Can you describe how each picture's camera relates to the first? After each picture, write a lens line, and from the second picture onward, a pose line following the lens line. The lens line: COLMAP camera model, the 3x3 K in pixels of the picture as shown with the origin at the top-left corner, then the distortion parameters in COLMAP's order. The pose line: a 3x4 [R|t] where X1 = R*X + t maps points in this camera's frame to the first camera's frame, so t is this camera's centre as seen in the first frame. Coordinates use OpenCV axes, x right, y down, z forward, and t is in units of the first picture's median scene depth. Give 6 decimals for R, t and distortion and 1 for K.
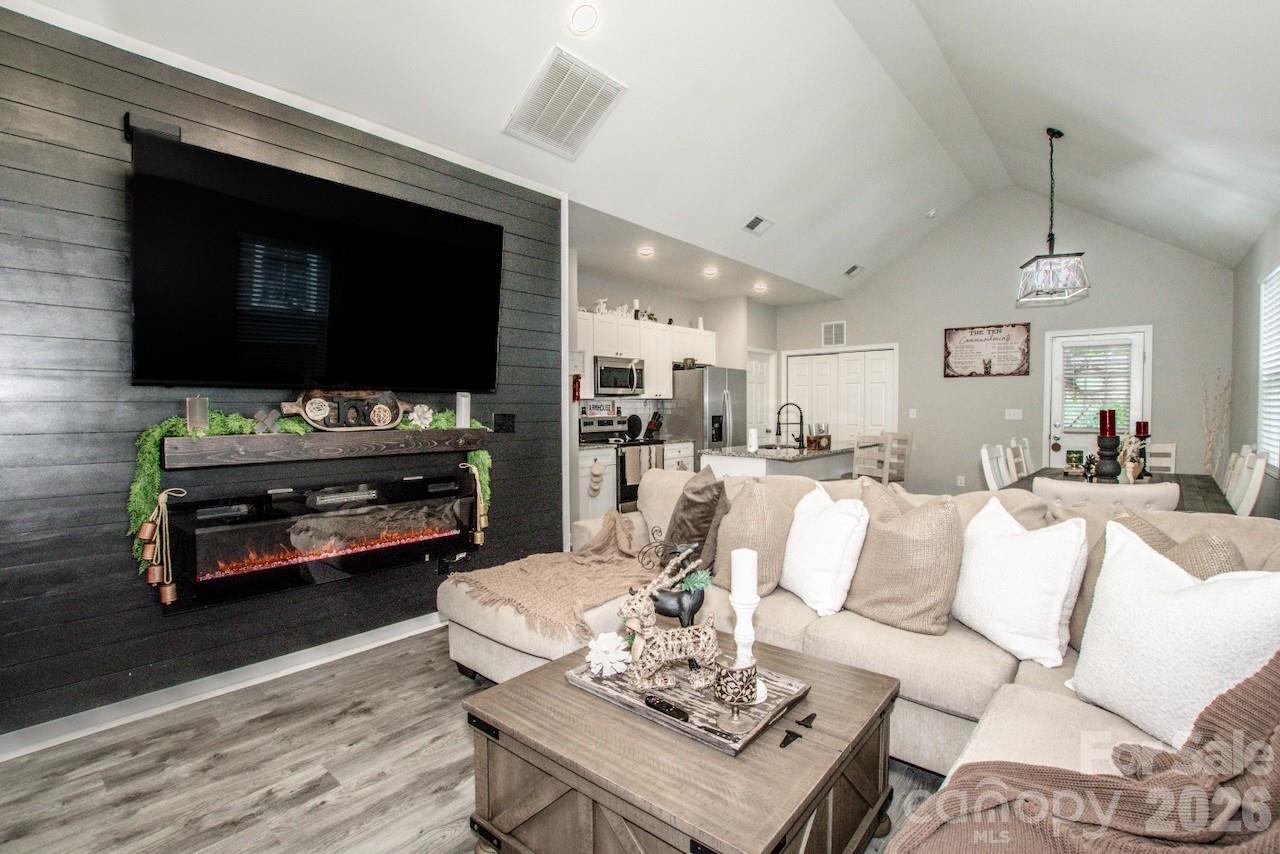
lens RADIAL K [[601.8, 0, 637.9], [0, 601.8, 422.5], [0, 0, 1]] dist [-0.005079, -0.000268]
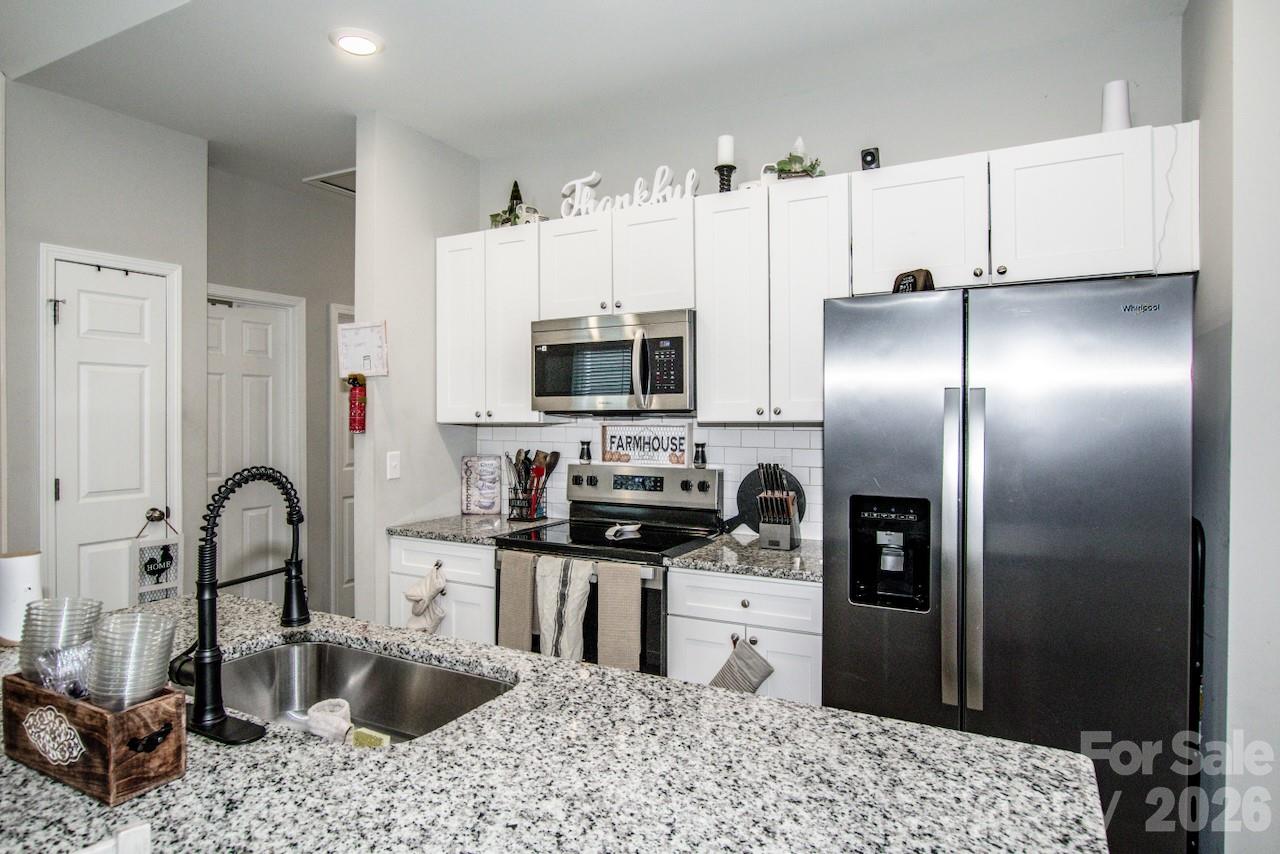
lens RADIAL K [[759.5, 0, 639.2], [0, 759.5, 421.2], [0, 0, 1]] dist [-0.005963, -0.000727]
pose [[0.207026, 0.006755, -0.978312, 0.581107], [-0.030749, 0.999527, 0.000394, -0.054228], [0.977852, 0.030000, 0.207136, 1.213670]]
